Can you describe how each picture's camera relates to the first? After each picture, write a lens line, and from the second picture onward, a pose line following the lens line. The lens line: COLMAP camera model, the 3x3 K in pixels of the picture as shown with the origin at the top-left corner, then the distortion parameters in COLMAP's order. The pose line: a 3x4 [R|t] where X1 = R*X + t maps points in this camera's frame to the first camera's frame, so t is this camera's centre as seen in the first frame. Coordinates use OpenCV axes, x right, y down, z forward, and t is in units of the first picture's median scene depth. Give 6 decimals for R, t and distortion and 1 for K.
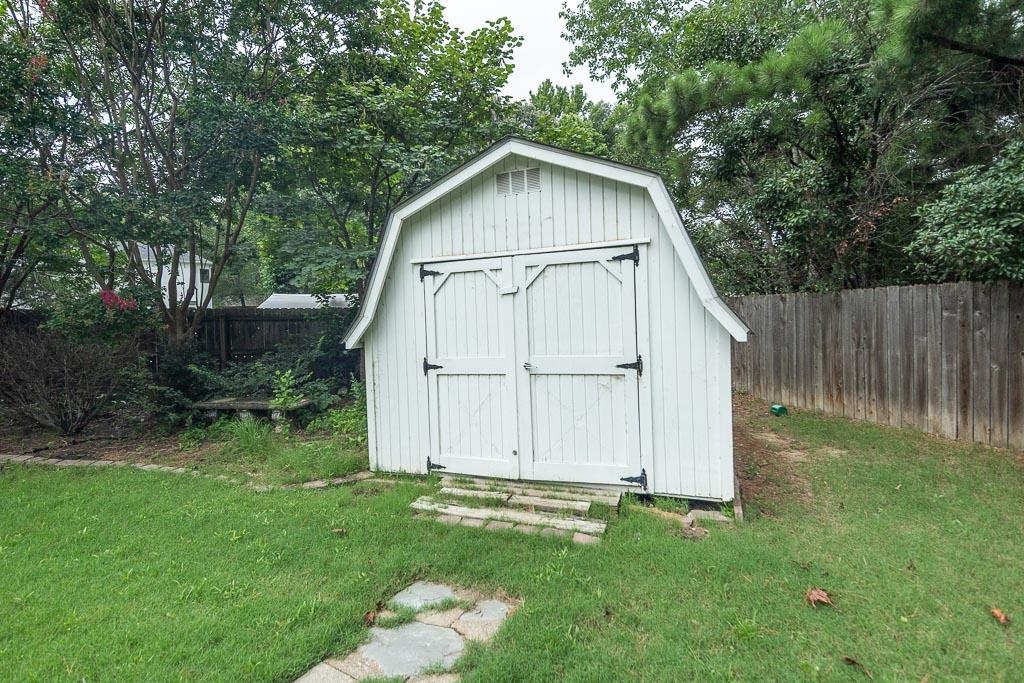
lens RADIAL K [[492.5, 0, 509.5], [0, 492.5, 342.1], [0, 0, 1]] dist [0.050501, -0.019244]
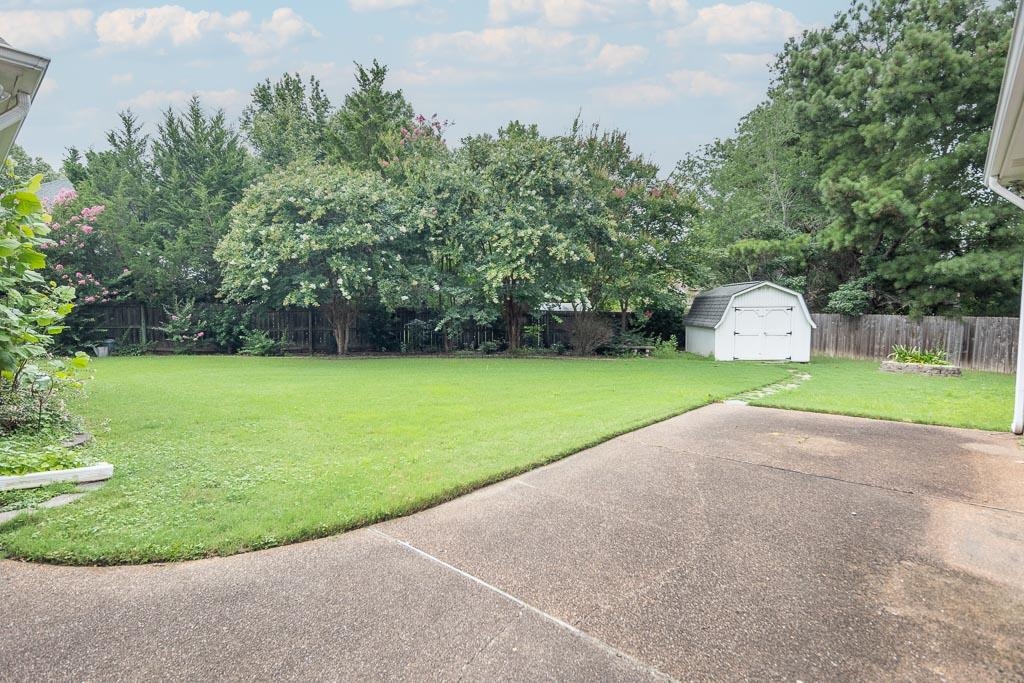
lens RADIAL K [[492.5, 0, 514.5], [0, 492.5, 341.1], [0, 0, 1]] dist [0.050501, -0.019244]
pose [[0.960285, 0.015211, 0.278606, -3.234226], [-0.021146, 0.999609, 0.018309, 0.084438], [-0.278219, -0.023473, 0.960231, -2.521738]]
